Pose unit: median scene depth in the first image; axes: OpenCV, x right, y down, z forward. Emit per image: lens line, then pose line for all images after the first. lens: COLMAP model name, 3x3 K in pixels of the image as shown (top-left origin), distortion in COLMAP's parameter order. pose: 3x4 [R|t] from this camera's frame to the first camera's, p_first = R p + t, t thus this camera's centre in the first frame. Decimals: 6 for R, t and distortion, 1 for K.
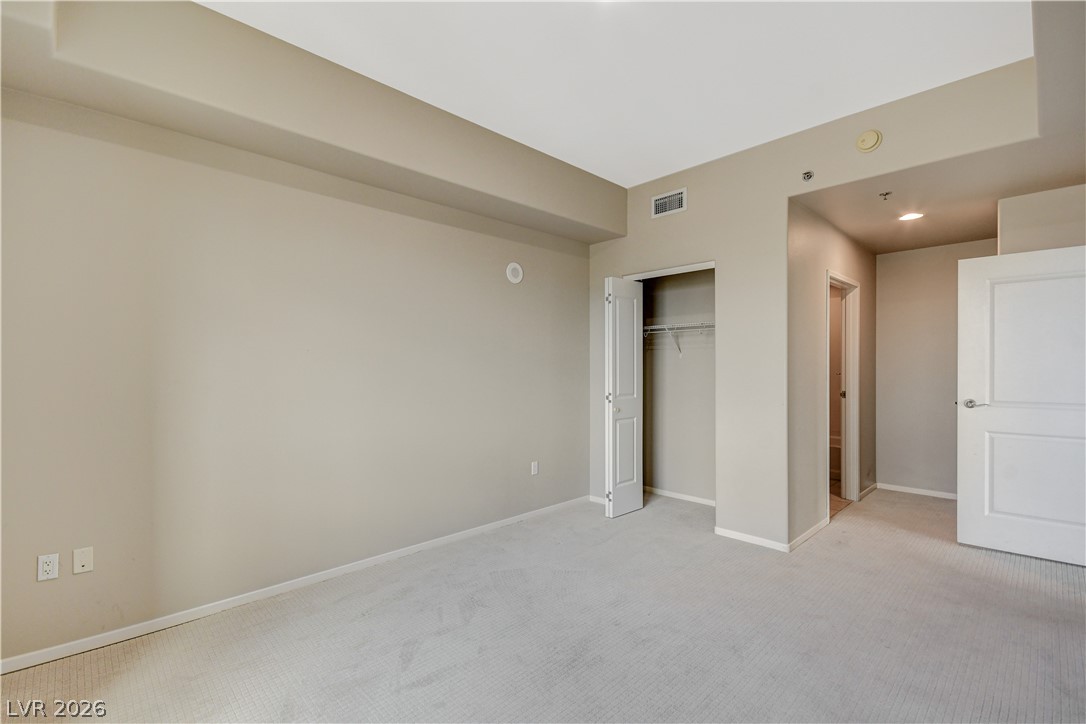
lens RADIAL K [[482.9, 0, 539.0], [0, 482.9, 369.6], [0, 0, 1]] dist [0.036206, -0.018528]
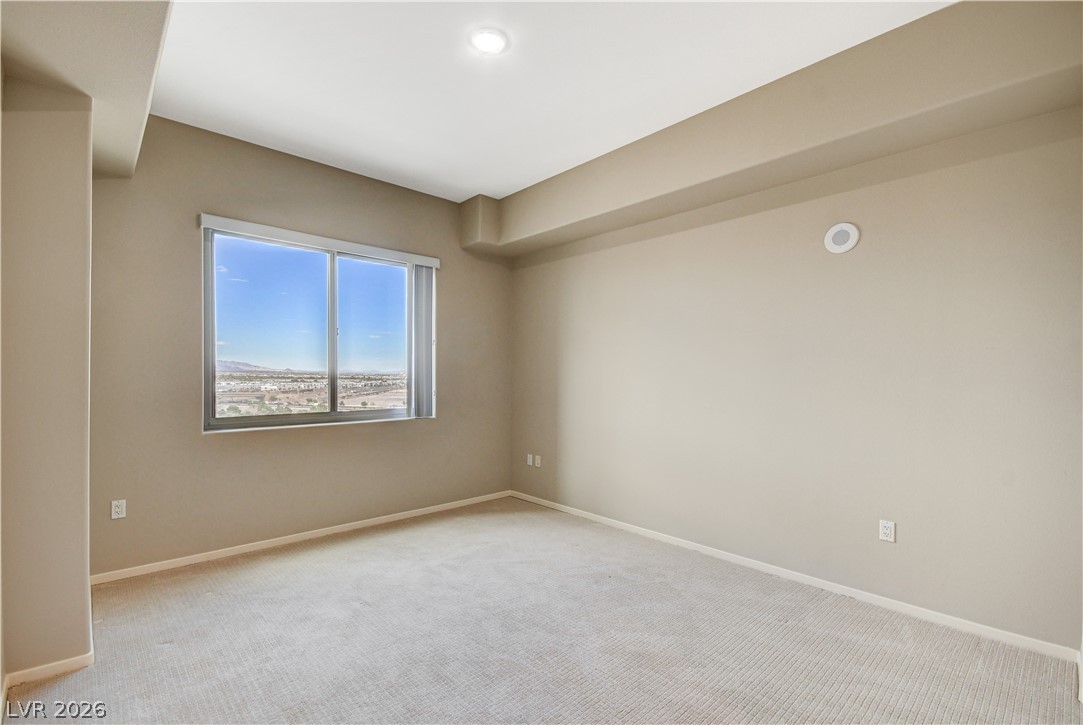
lens RADIAL K [[481.5, 0, 537.5], [0, 481.5, 370.1], [0, 0, 1]] dist [0.036206, -0.018528]
pose [[-0.009532, -0.011295, -0.999891, 0.767829], [-0.013027, 0.999853, -0.011170, 0.007890], [0.999870, 0.012919, -0.009677, 0.655329]]
